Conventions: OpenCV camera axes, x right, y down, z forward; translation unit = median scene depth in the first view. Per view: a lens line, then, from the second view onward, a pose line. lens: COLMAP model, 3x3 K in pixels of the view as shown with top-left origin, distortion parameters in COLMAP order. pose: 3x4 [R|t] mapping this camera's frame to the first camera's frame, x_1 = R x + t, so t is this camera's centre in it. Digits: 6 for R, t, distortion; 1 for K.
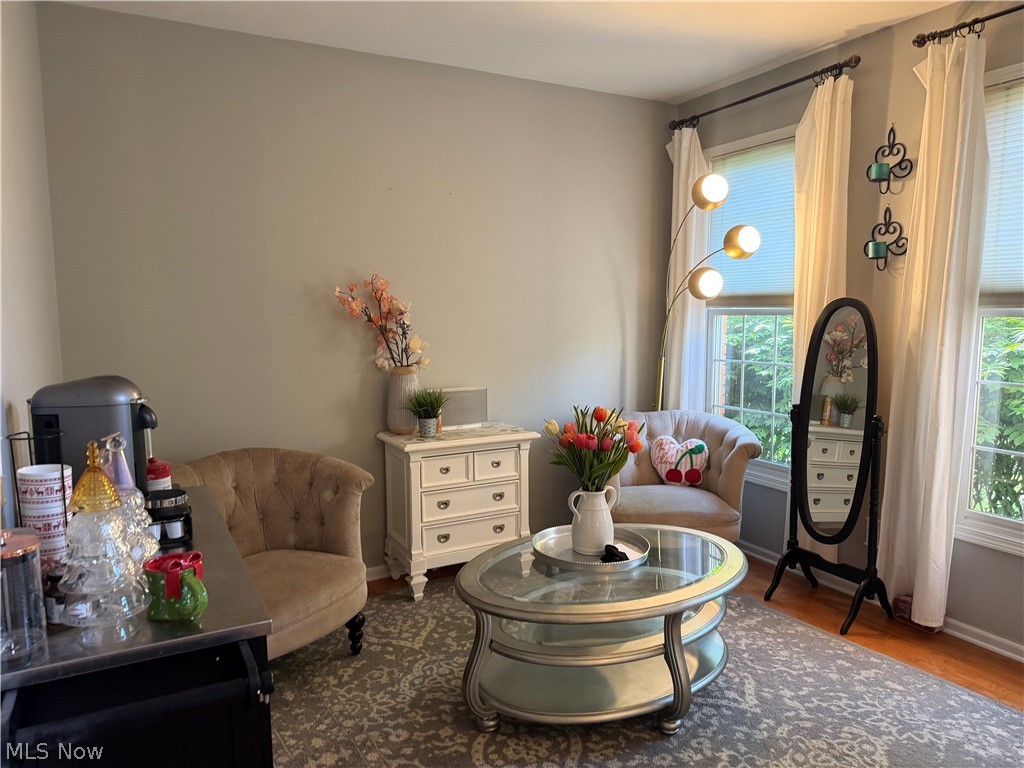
lens RADIAL K [[714.9, 0, 512.6], [0, 714.9, 385.8], [0, 0, 1]] dist [0.073153, -0.098879]
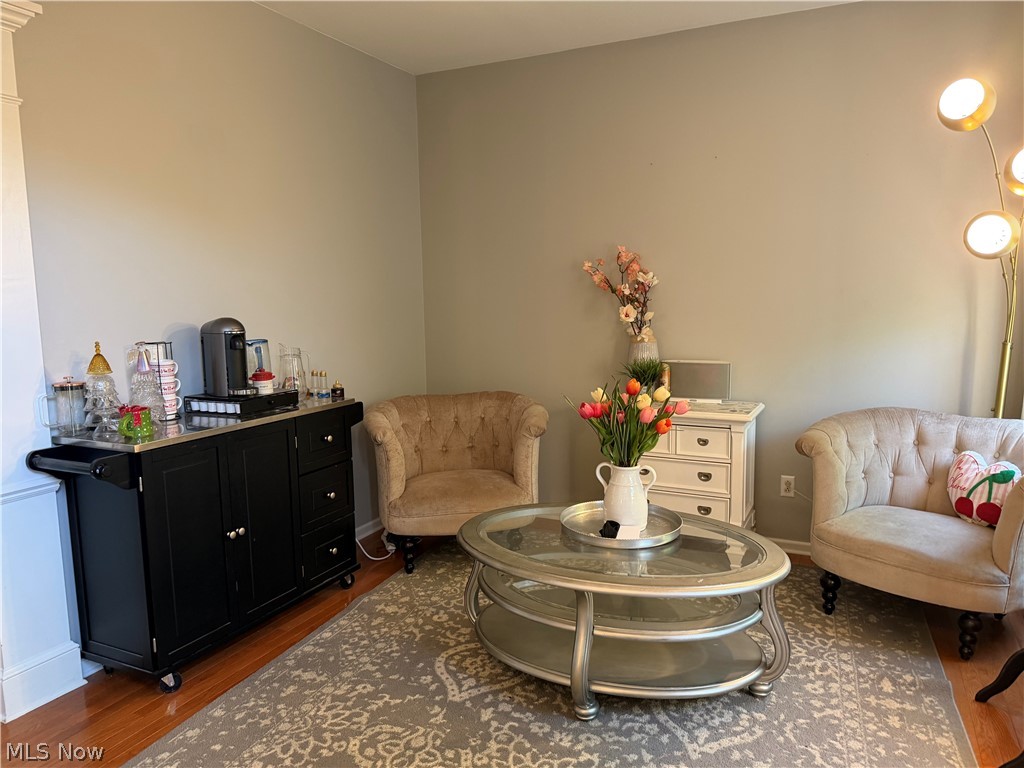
lens RADIAL K [[714.9, 0, 511.7], [0, 714.9, 384.9], [0, 0, 1]] dist [0.073153, -0.098879]
pose [[0.589725, 0.112140, -0.799781, 0.583321], [-0.063276, 0.993684, 0.092670, -0.040058], [0.805121, -0.004043, 0.593096, 0.215042]]
